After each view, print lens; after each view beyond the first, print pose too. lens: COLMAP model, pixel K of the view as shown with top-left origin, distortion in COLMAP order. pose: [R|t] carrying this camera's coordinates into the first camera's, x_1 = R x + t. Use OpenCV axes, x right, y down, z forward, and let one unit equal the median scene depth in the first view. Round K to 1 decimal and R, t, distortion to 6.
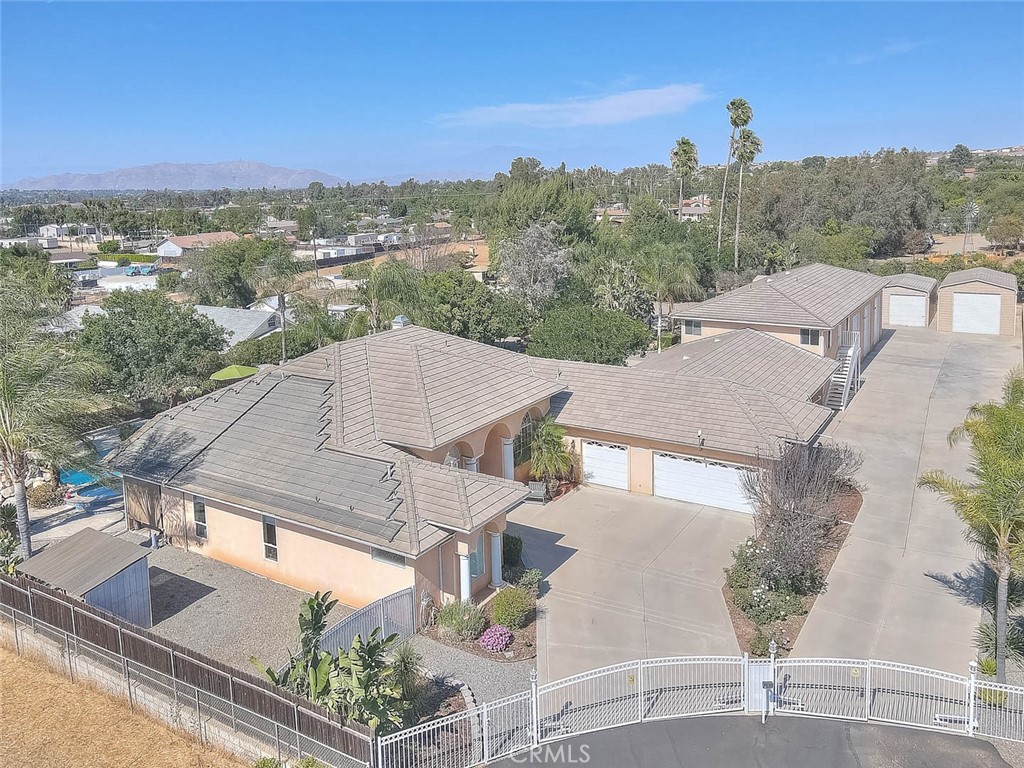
lens RADIAL K [[756.6, 0, 572.8], [0, 756.6, 366.3], [0, 0, 1]] dist [0.004242, 0.002523]
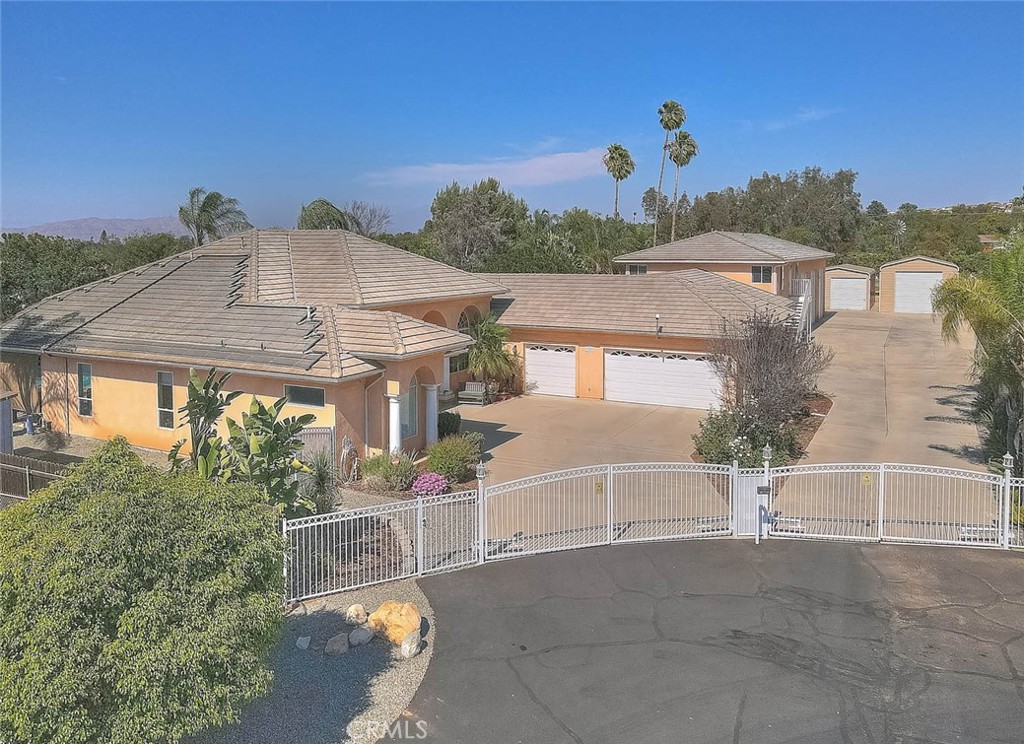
lens RADIAL K [[753.5, 0, 534.2], [0, 753.5, 370.7], [0, 0, 1]] dist [-0.025231, 0.060947]
pose [[0.998856, 0.012310, 0.046215, -0.023300], [-0.008830, 0.997163, -0.074753, 0.251695], [-0.047004, 0.074260, 0.996131, 0.131067]]
